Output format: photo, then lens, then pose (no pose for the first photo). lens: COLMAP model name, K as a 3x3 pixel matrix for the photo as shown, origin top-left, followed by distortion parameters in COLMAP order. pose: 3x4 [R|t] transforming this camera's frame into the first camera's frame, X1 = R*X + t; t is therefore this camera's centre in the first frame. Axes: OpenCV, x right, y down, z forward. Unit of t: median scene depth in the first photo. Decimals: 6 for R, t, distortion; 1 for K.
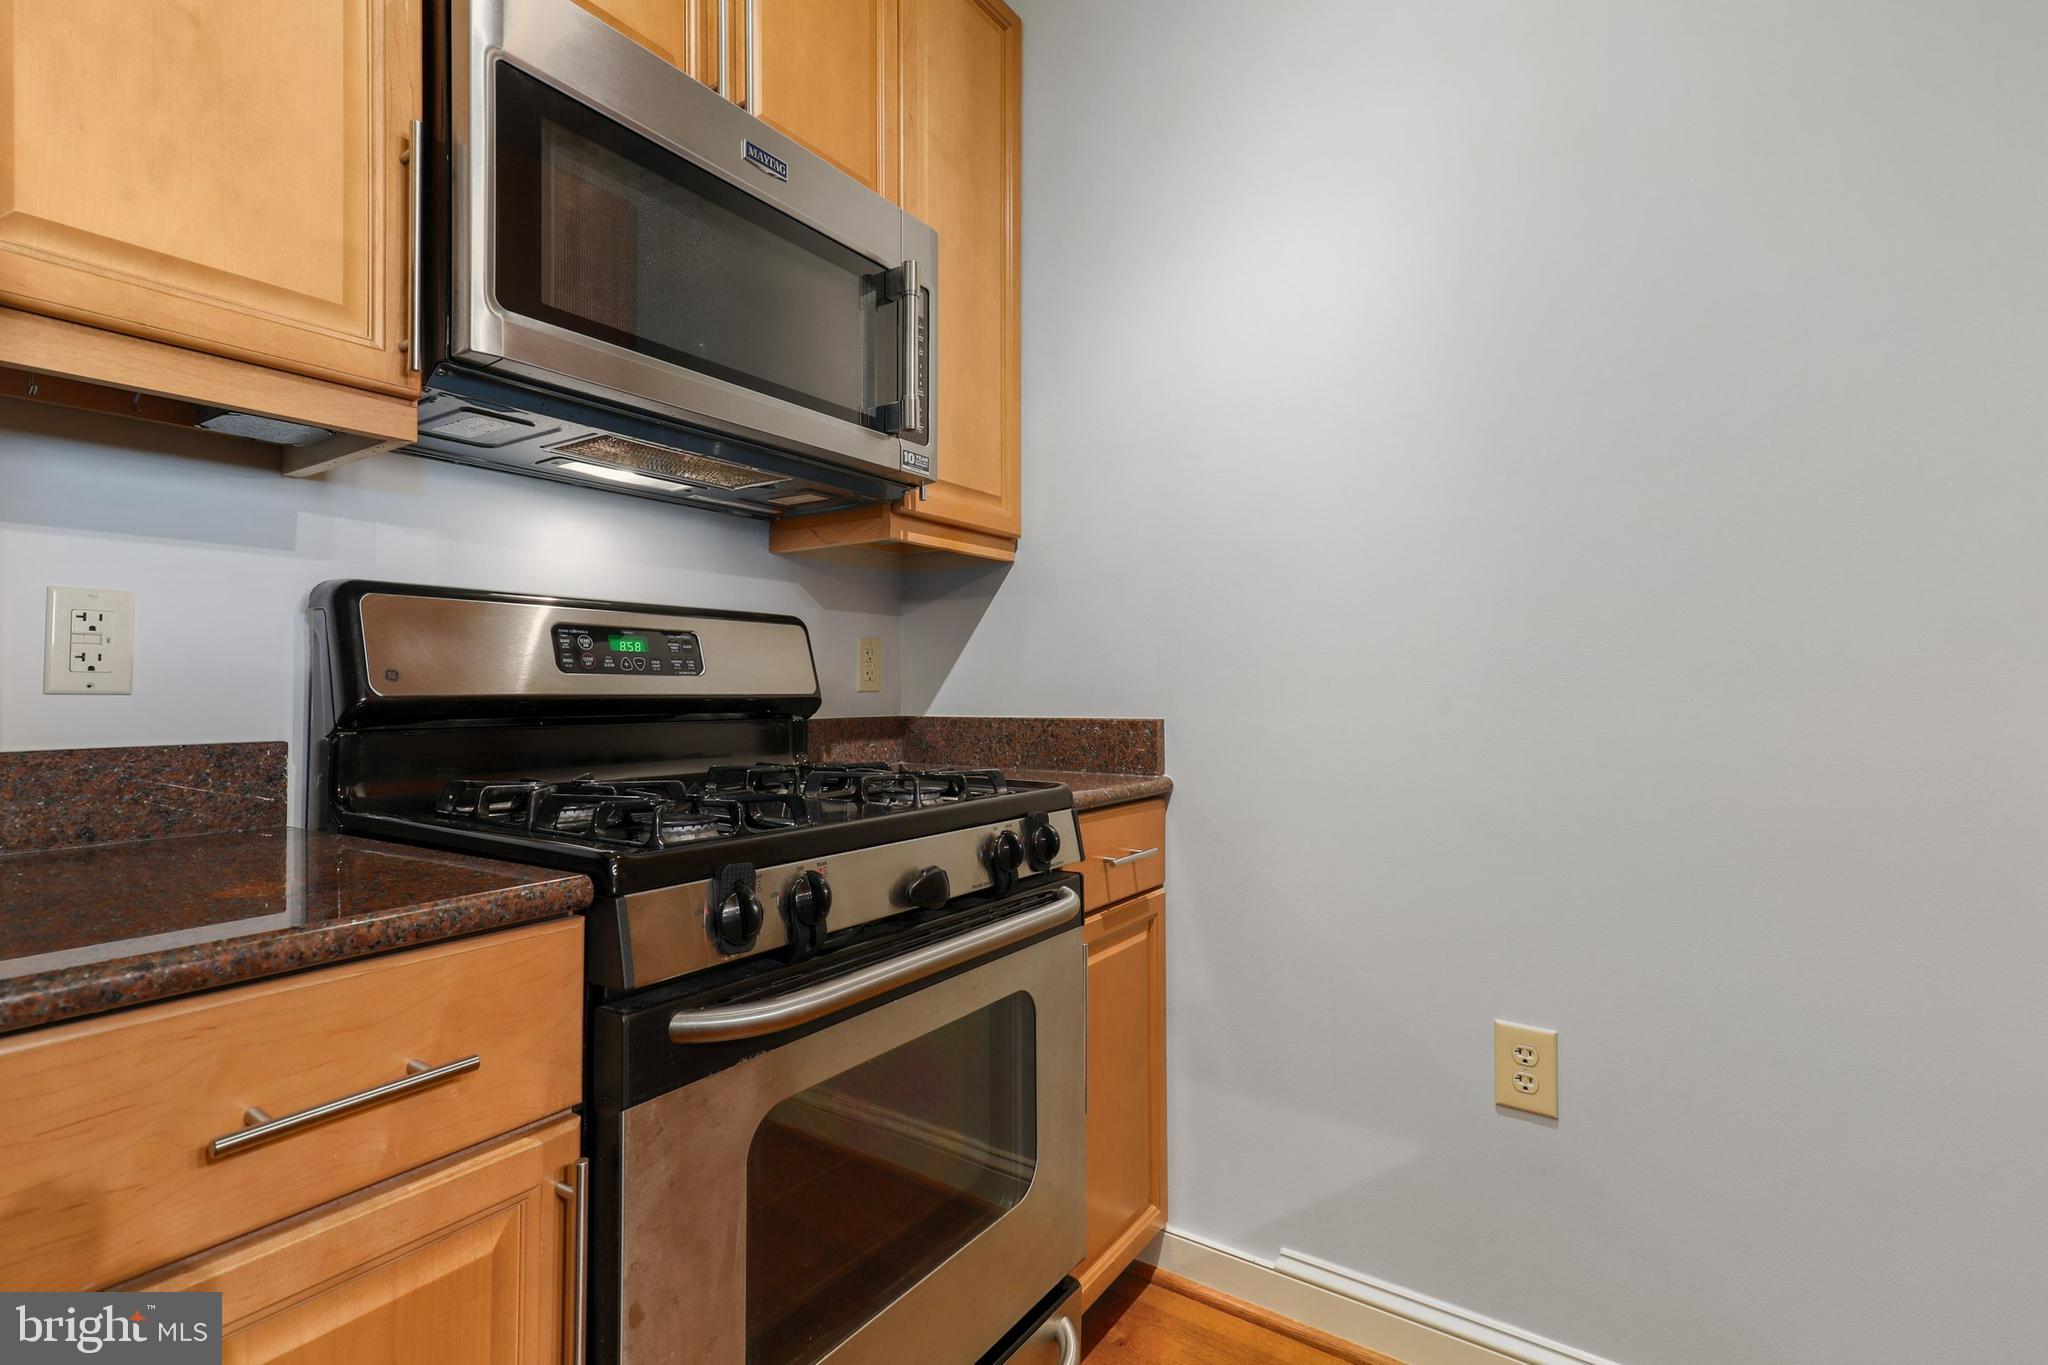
lens RADIAL K [[955.3, 0, 985.7], [0, 955.3, 661.5], [0, 0, 1]] dist [0.009092, 0.005469]
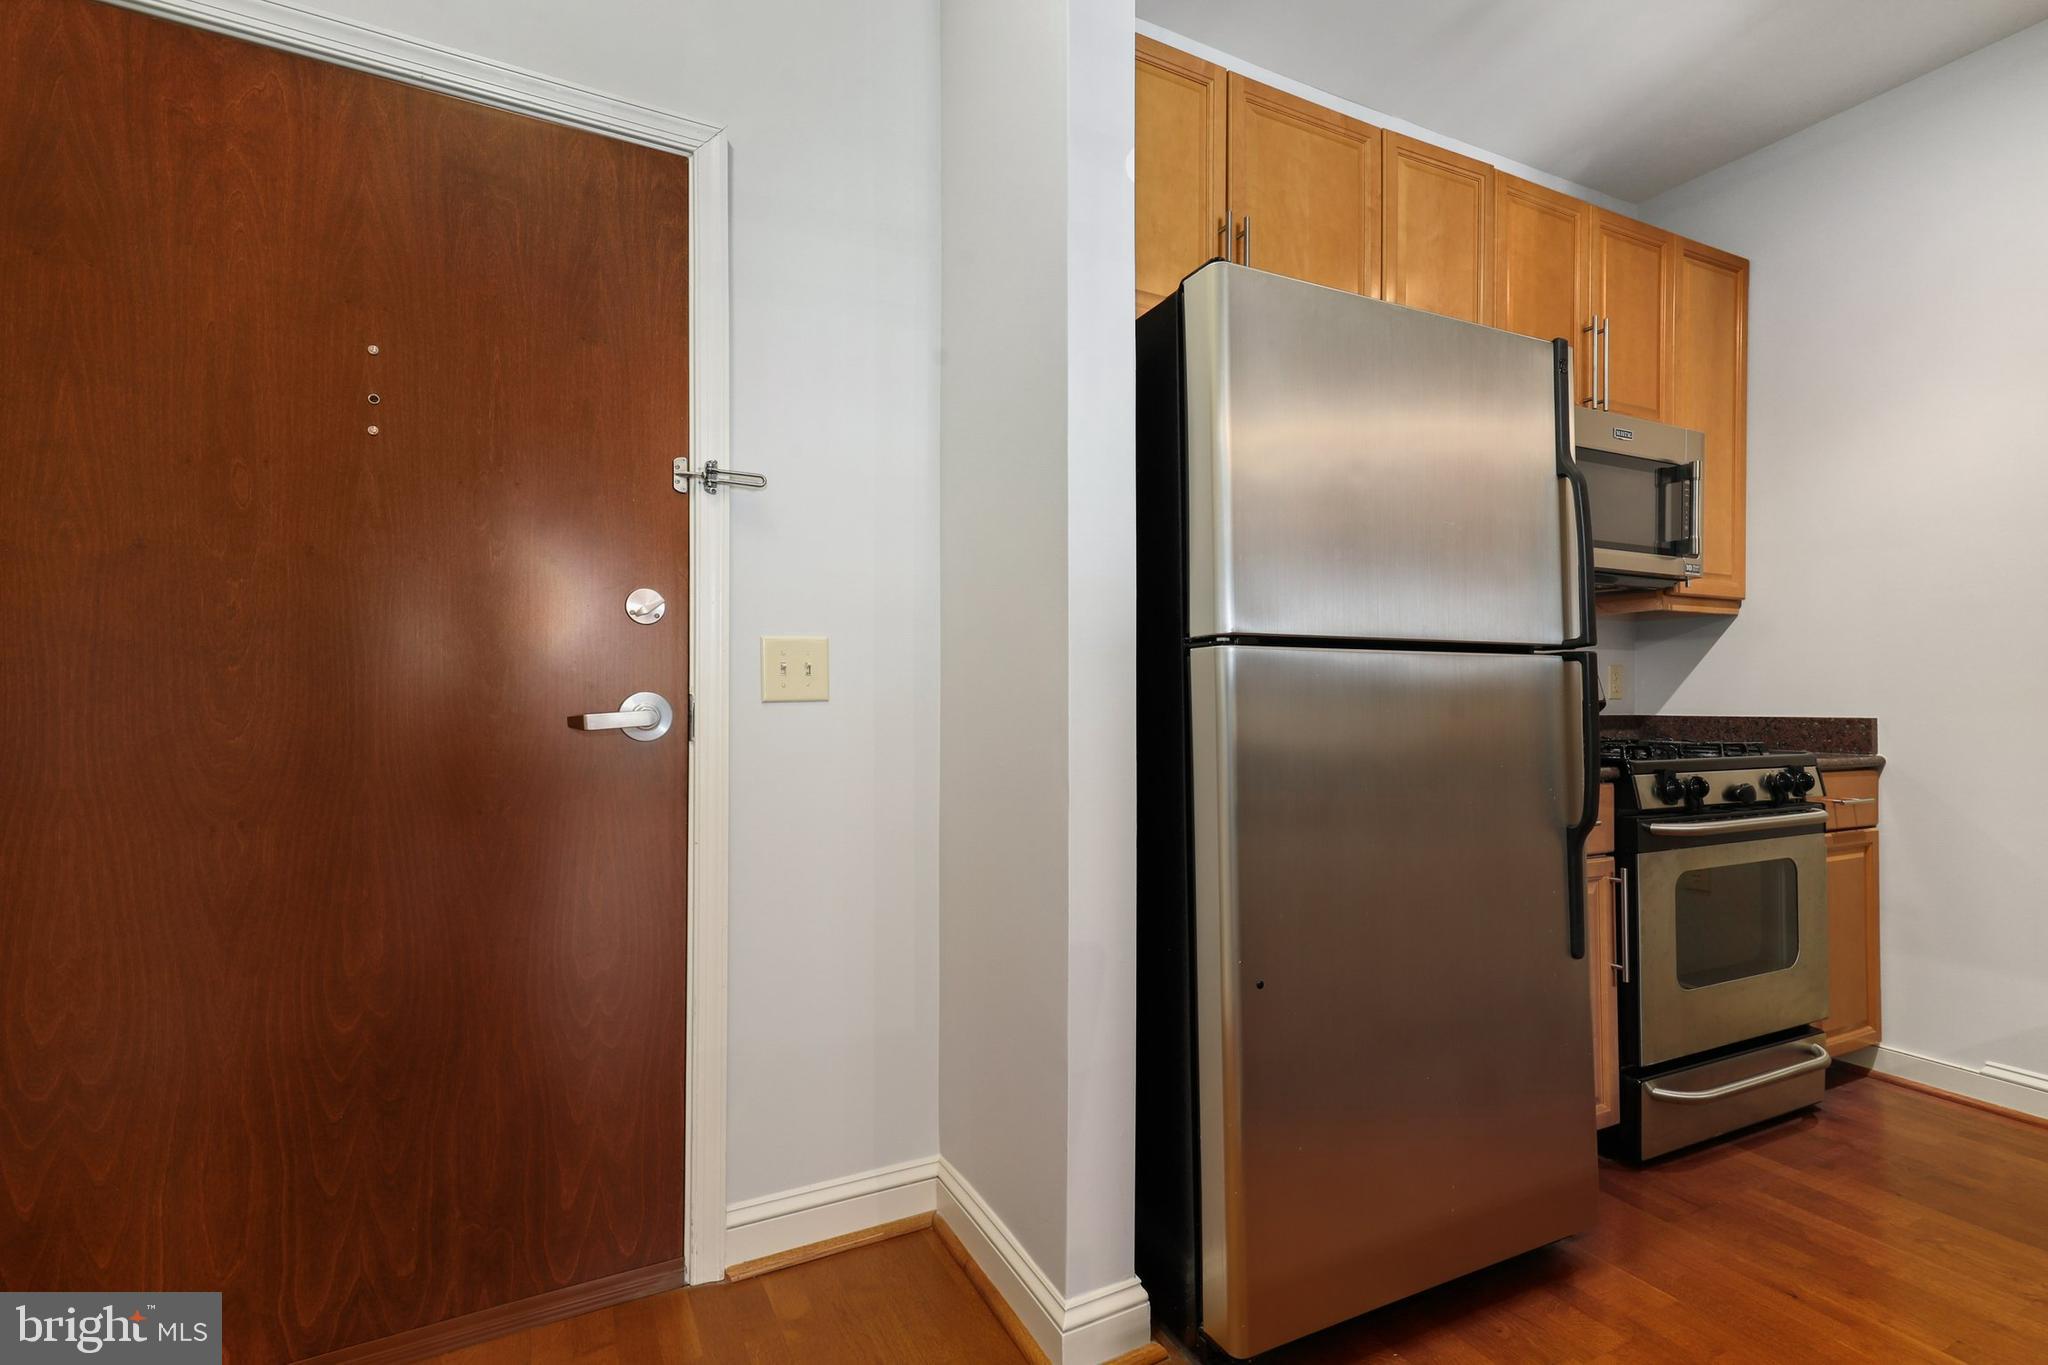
lens RADIAL K [[955.3, 0, 980.8], [0, 955.3, 693.8], [0, 0, 1]] dist [0.009092, 0.005469]
pose [[0.875659, -0.001141, -0.482928, -0.354039], [0.011298, 0.999772, 0.018124, -0.025348], [0.482797, -0.021327, 0.875472, -1.150076]]
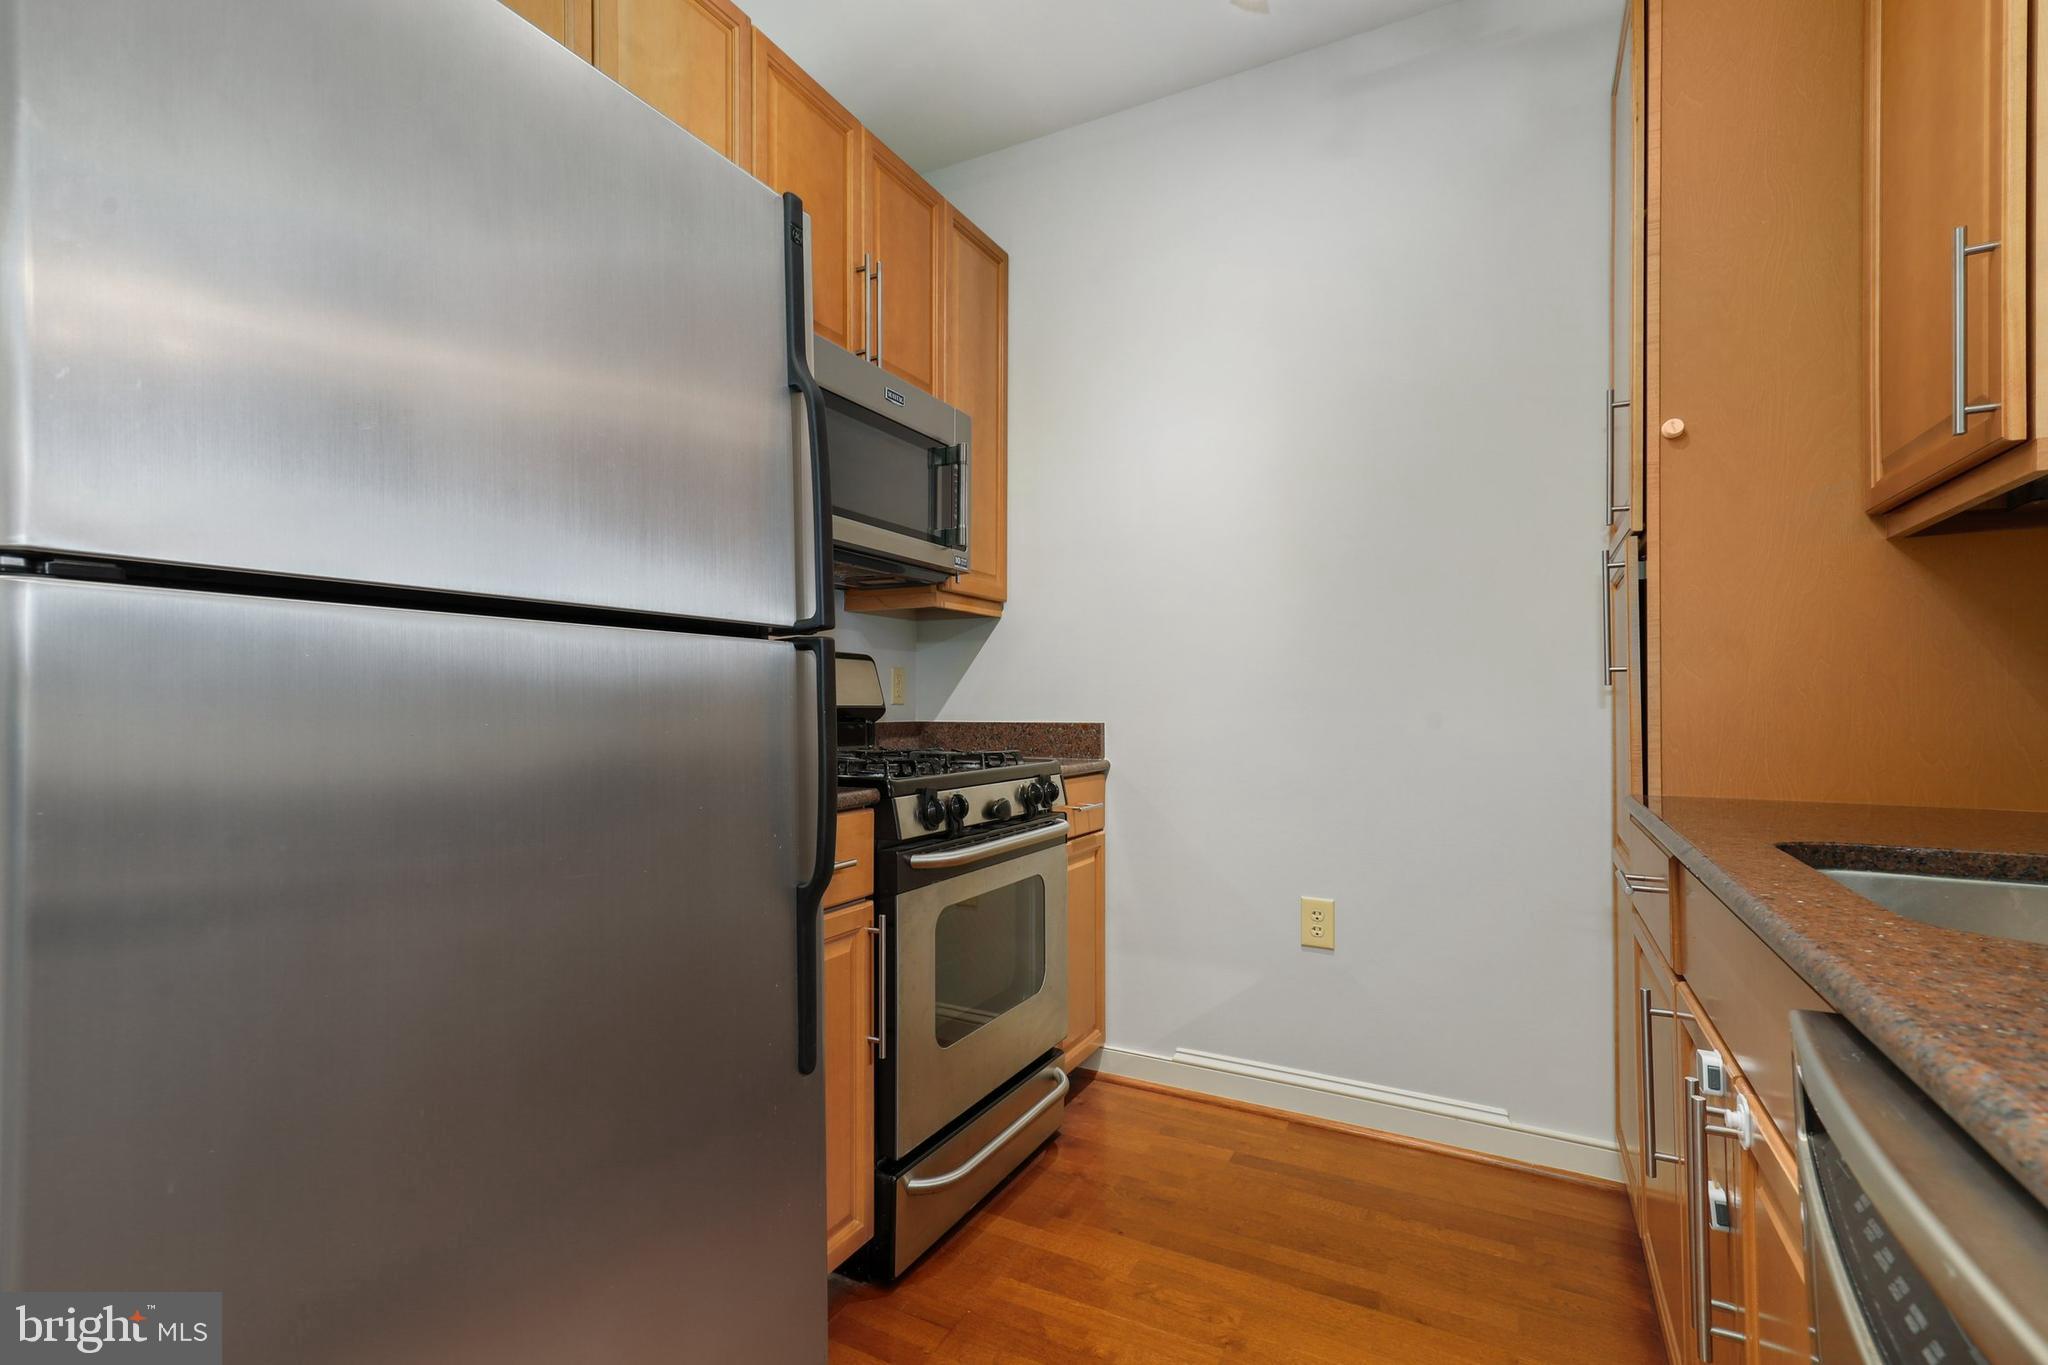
lens RADIAL K [[955.3, 0, 929.3], [0, 955.3, 677.1], [0, 0, 1]] dist [0.009092, 0.005469]
pose [[0.996992, 0.007439, 0.077142, -0.241977], [-0.007412, 0.999972, -0.000645, -0.012915], [-0.077145, 0.000071, 0.997020, -0.591977]]
